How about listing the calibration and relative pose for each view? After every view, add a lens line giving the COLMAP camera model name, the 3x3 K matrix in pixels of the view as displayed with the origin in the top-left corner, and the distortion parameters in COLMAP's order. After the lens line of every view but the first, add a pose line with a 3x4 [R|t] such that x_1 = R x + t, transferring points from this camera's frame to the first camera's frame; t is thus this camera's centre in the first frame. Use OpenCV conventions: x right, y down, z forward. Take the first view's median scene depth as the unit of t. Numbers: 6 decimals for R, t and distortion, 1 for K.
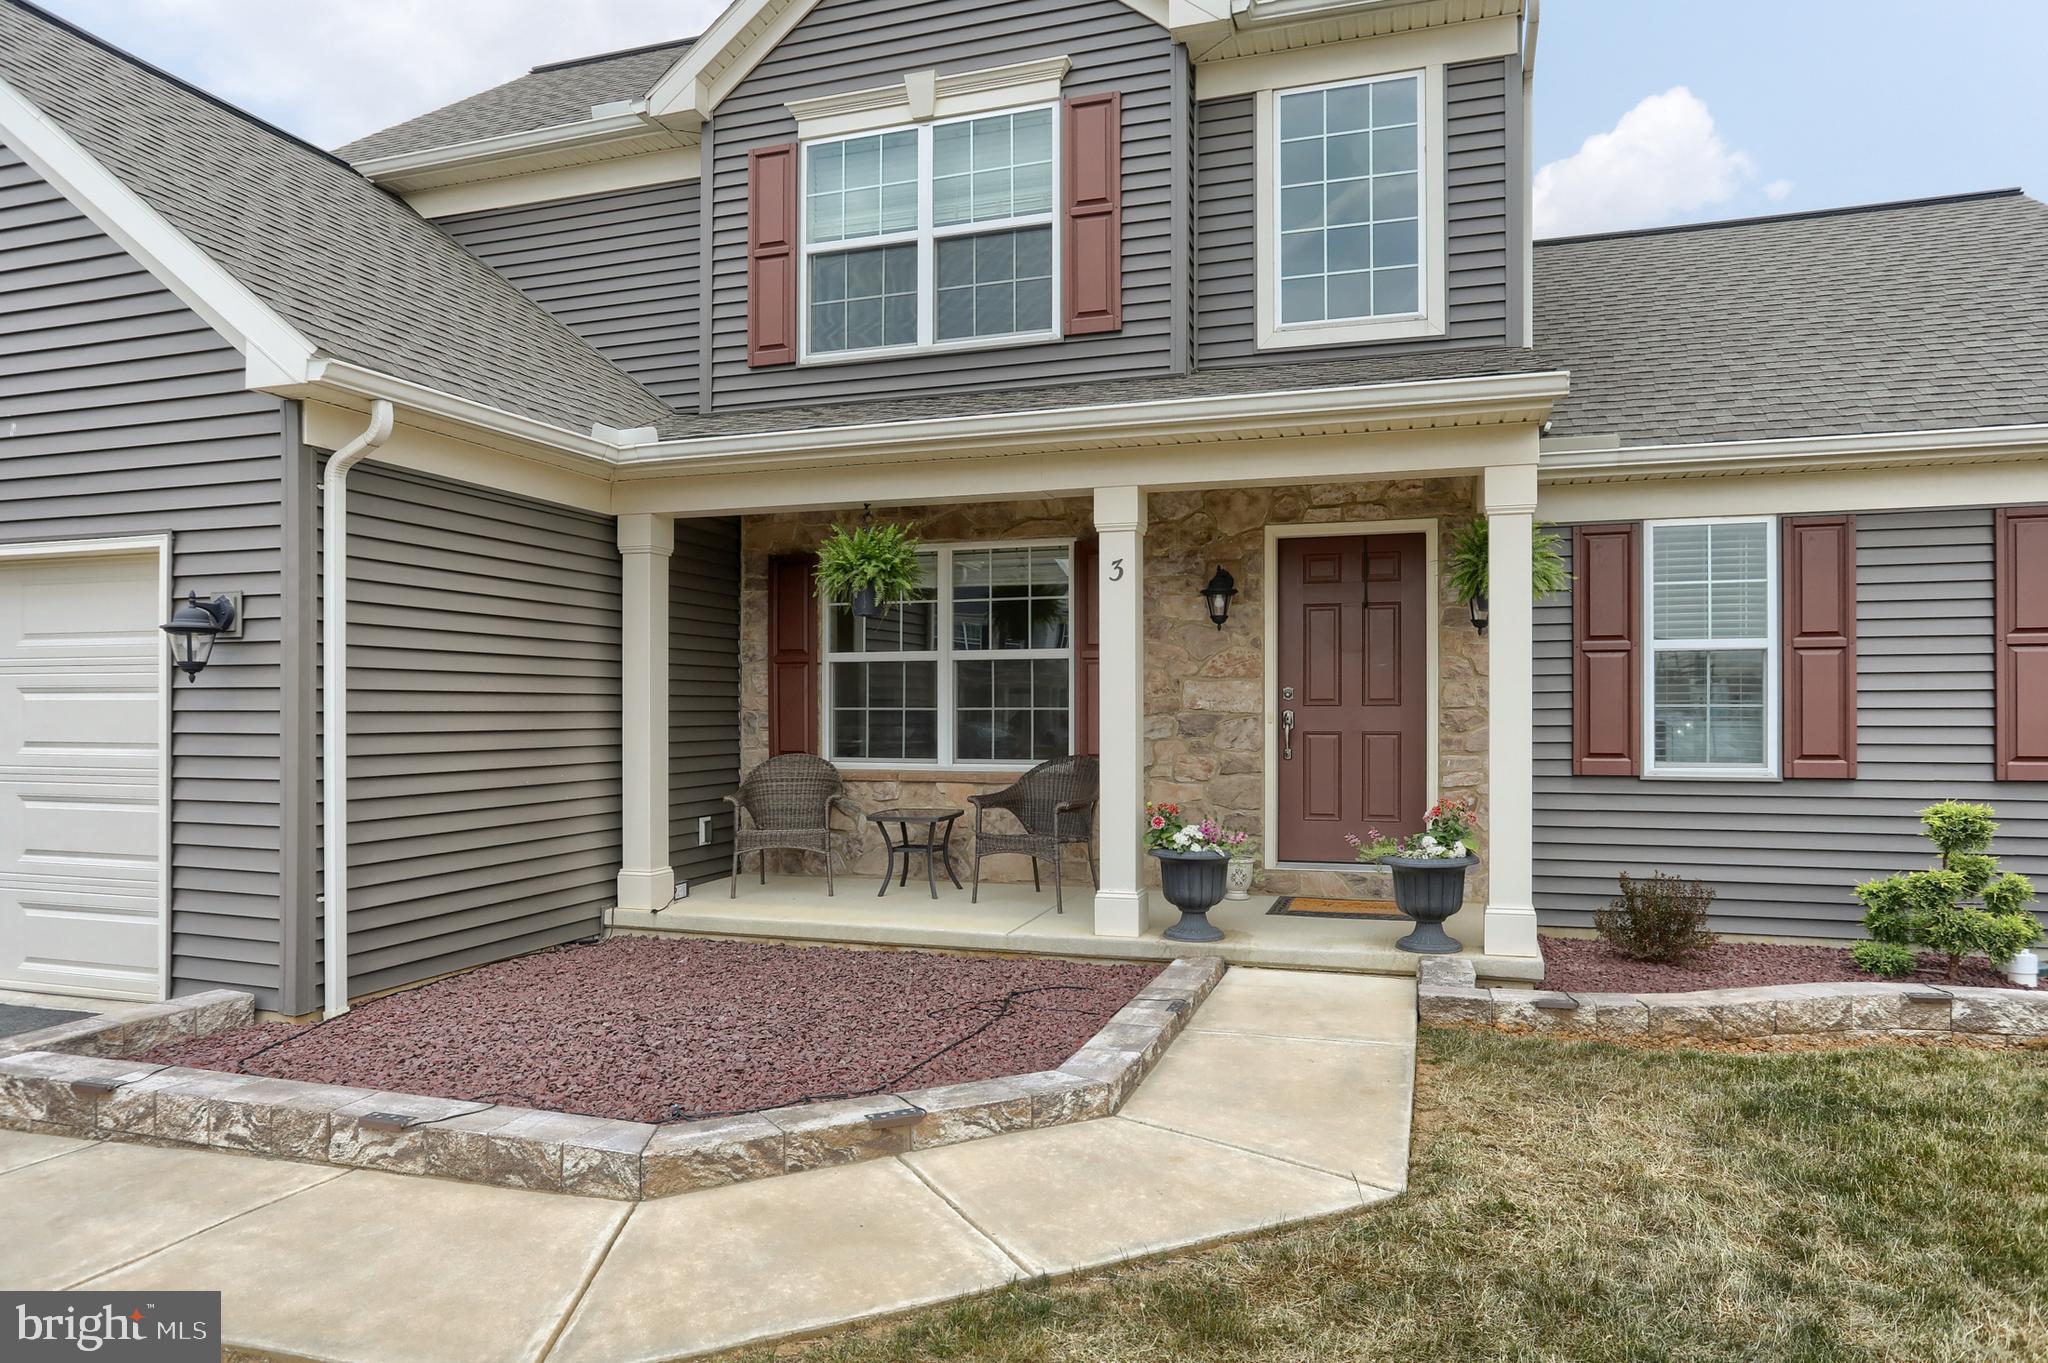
lens RADIAL K [[1287.0, 0, 1023.2], [0, 1287.0, 681.1], [0, 0, 1]] dist [-0.025423, 0.009357]
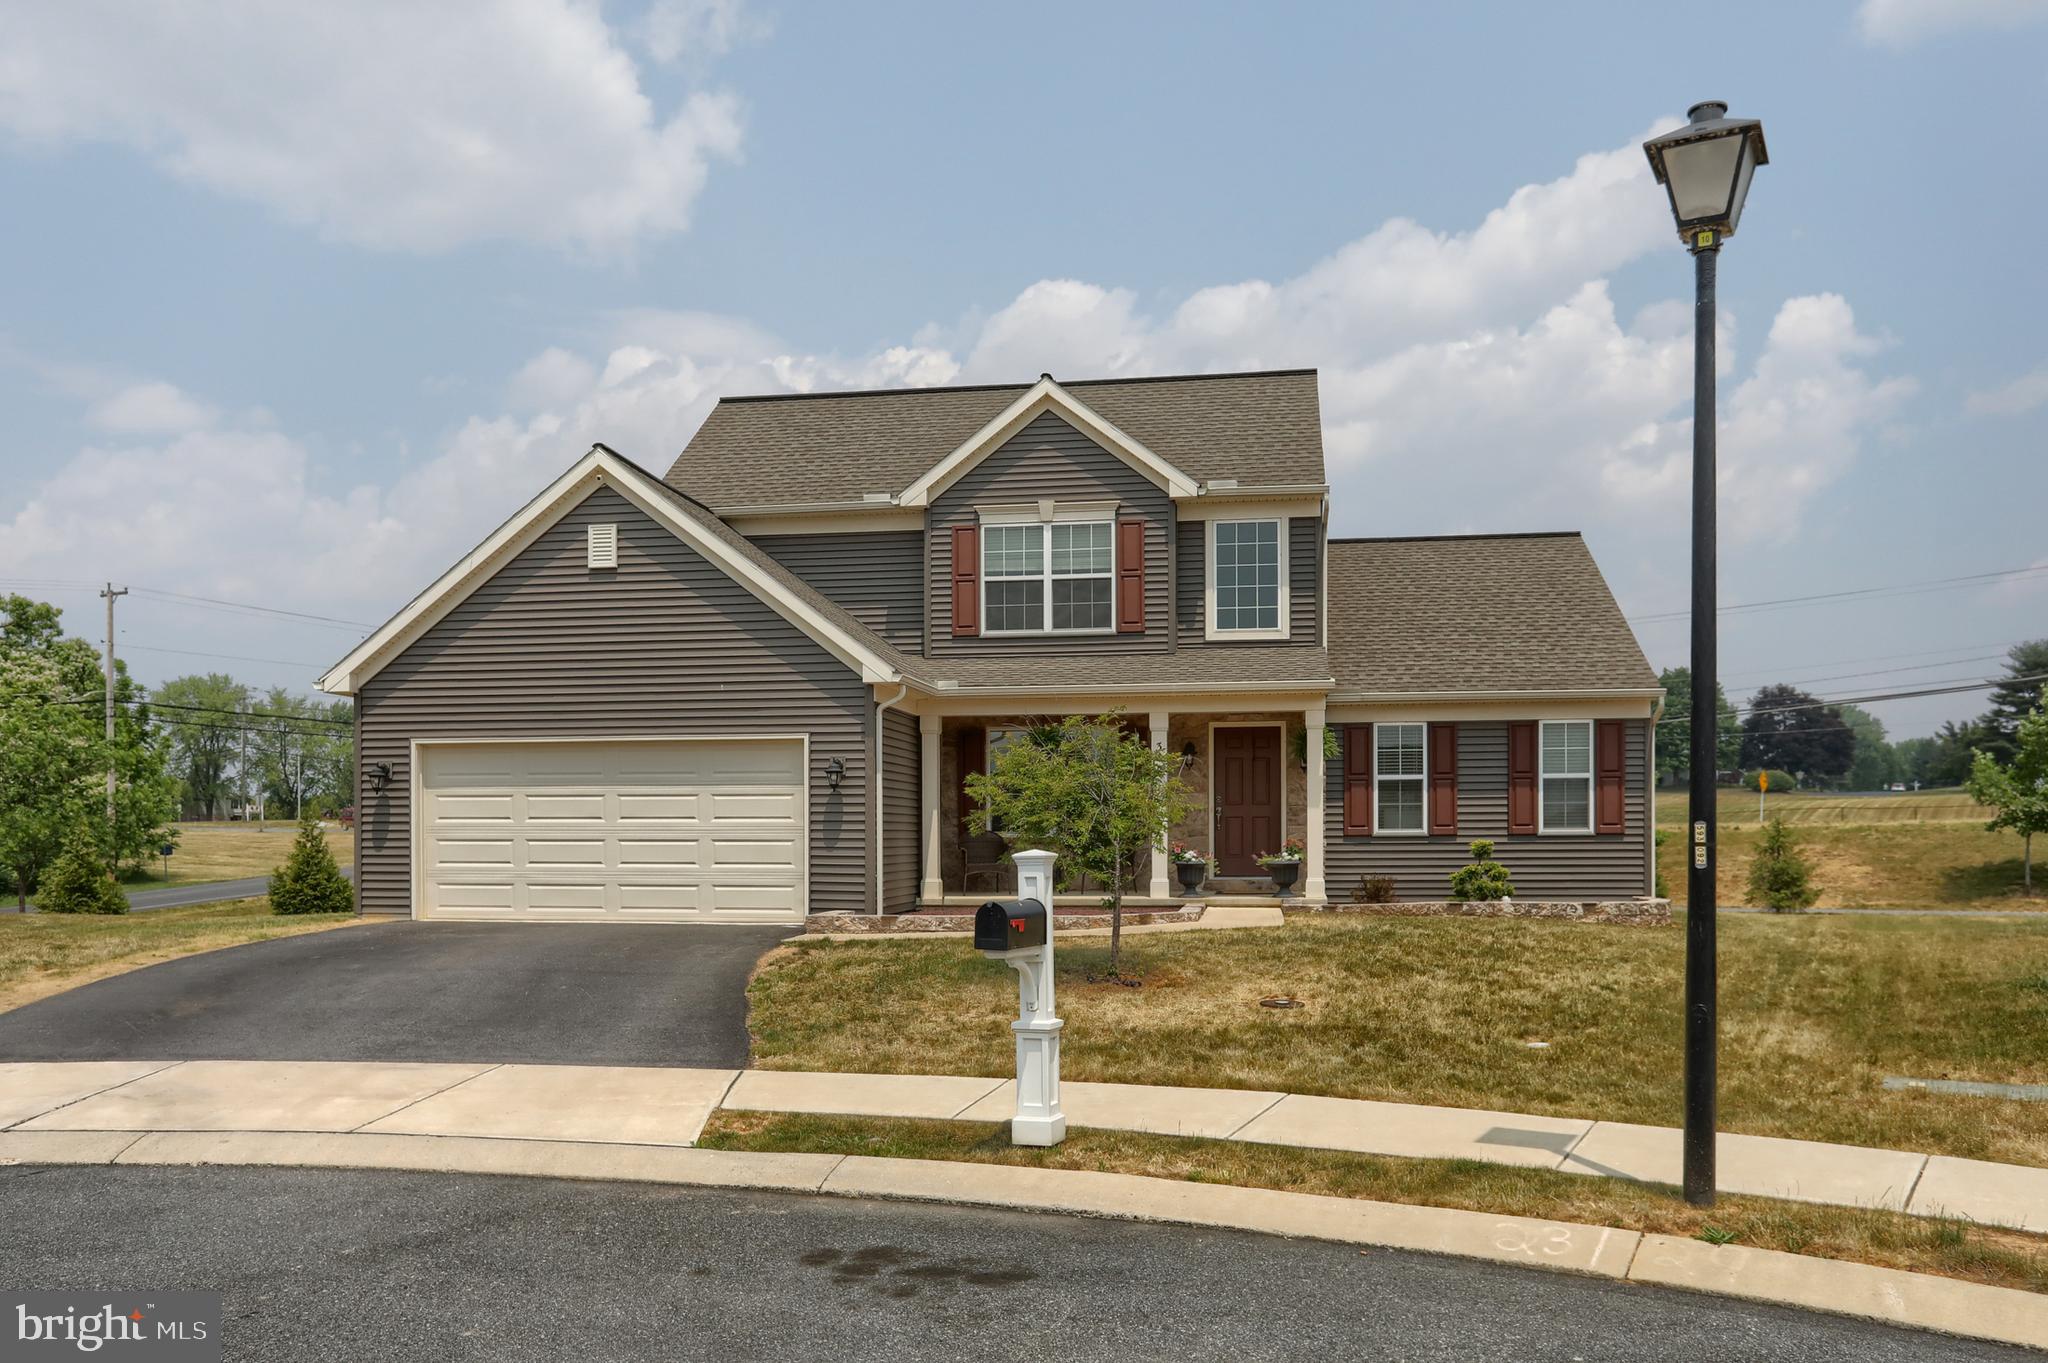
lens RADIAL K [[1577.5, 0, 1029.6], [0, 1577.5, 787.4], [0, 0, 1]] dist [0.037007, 0.010217]
pose [[0.985753, 0.001992, 0.168188, -0.564981], [-0.000849, 0.999976, -0.006868, 0.008745], [-0.168198, 0.006628, 0.985731, -1.595775]]
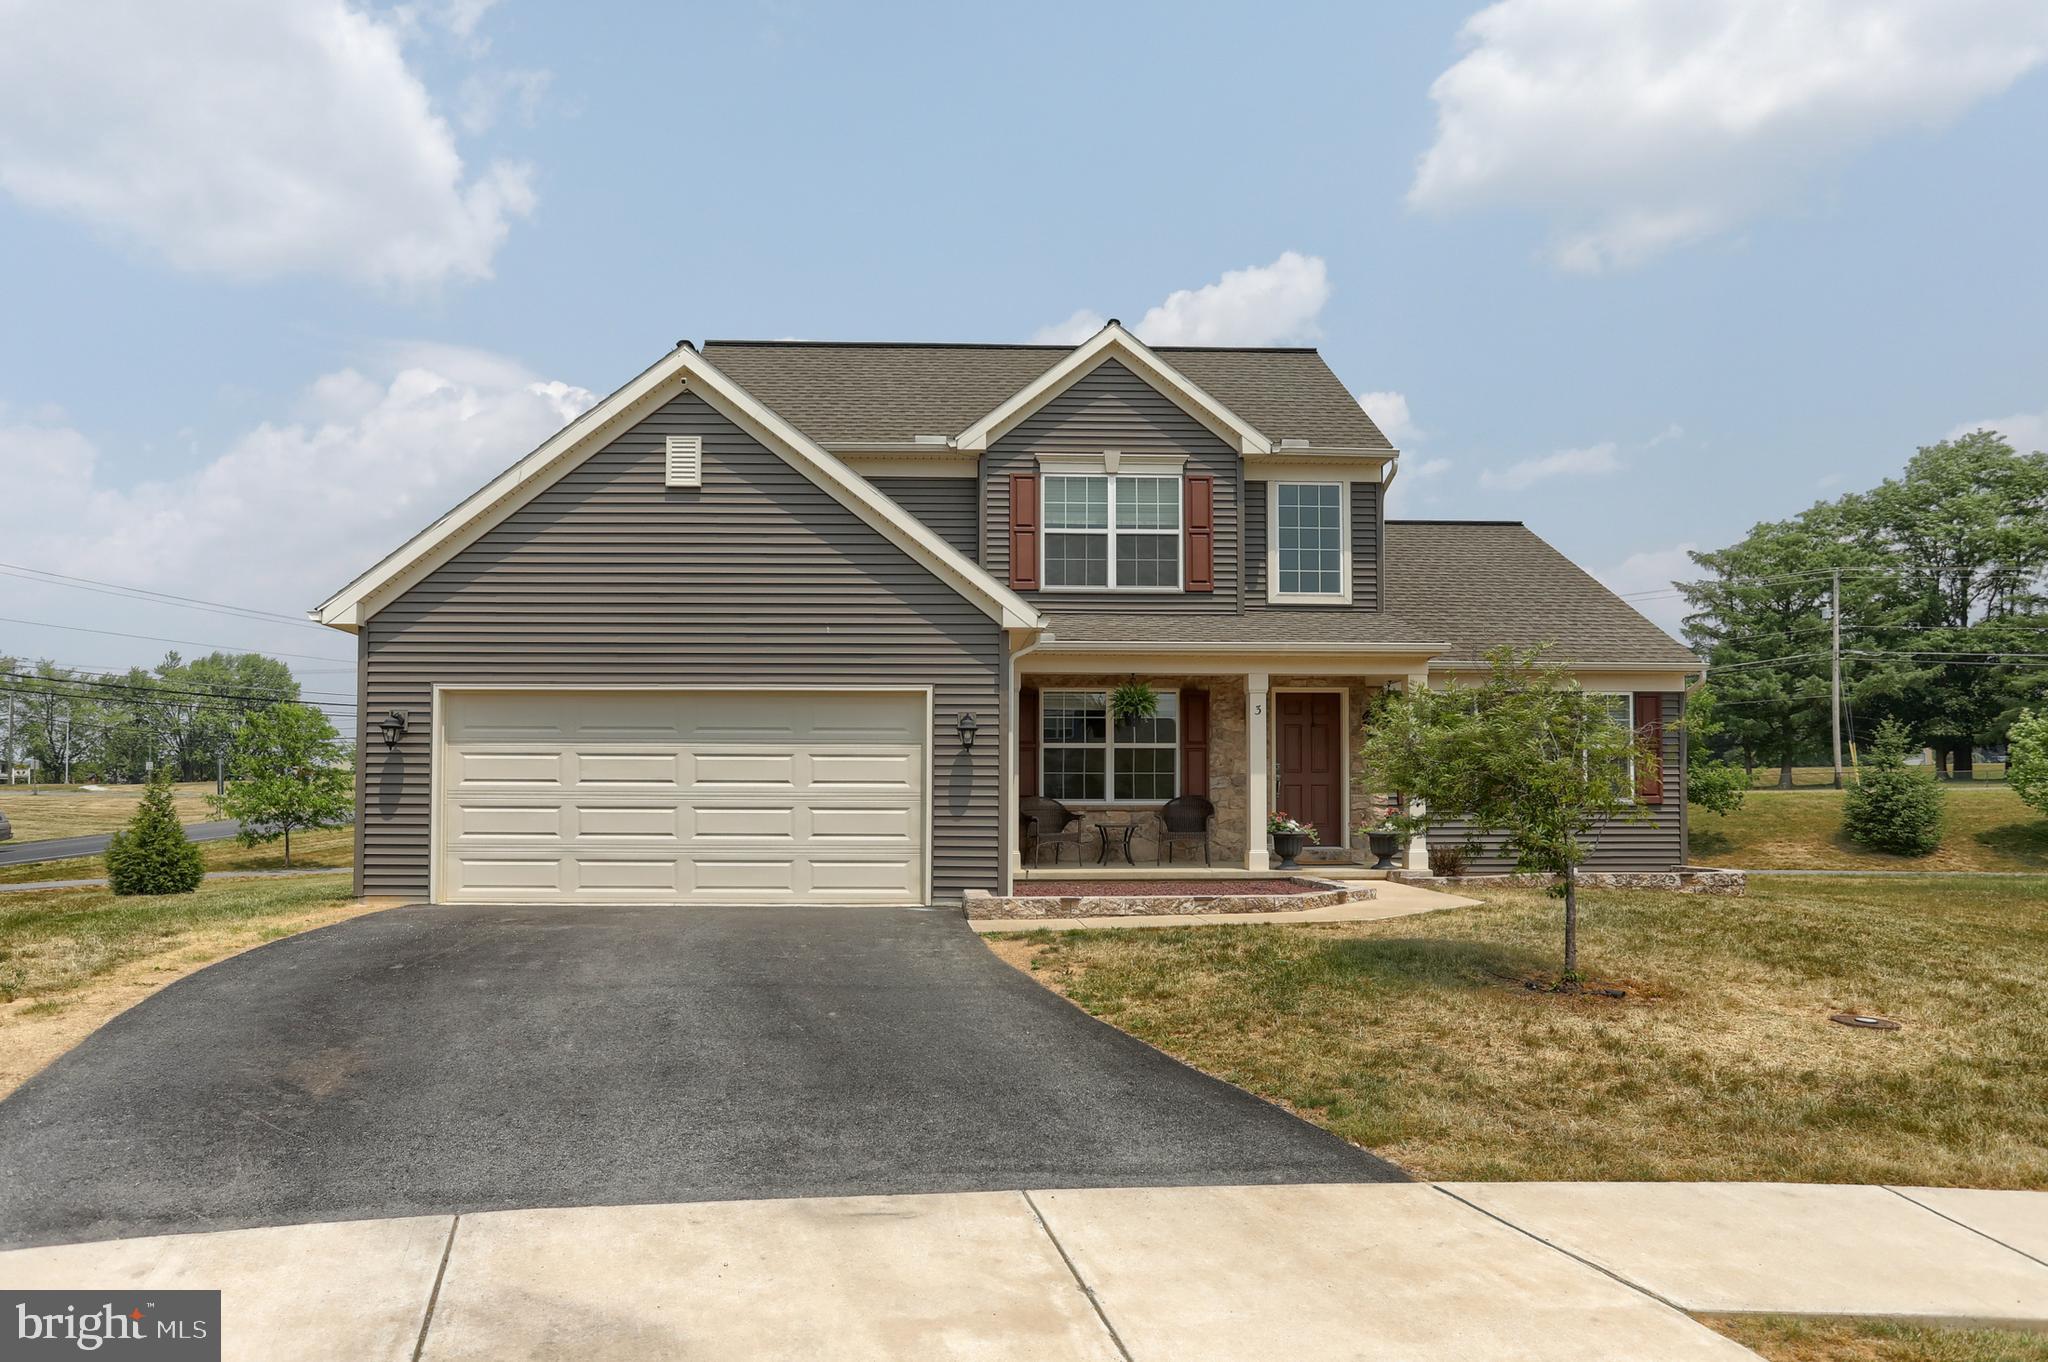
lens RADIAL K [[1287.0, 0, 977.8], [0, 1287.0, 722.4], [0, 0, 1]] dist [-0.025423, 0.009357]
pose [[0.934379, 0.022851, 0.355546, -1.020946], [-0.008839, 0.999121, -0.040985, 0.028488], [-0.356170, 0.035153, 0.933760, -0.804367]]
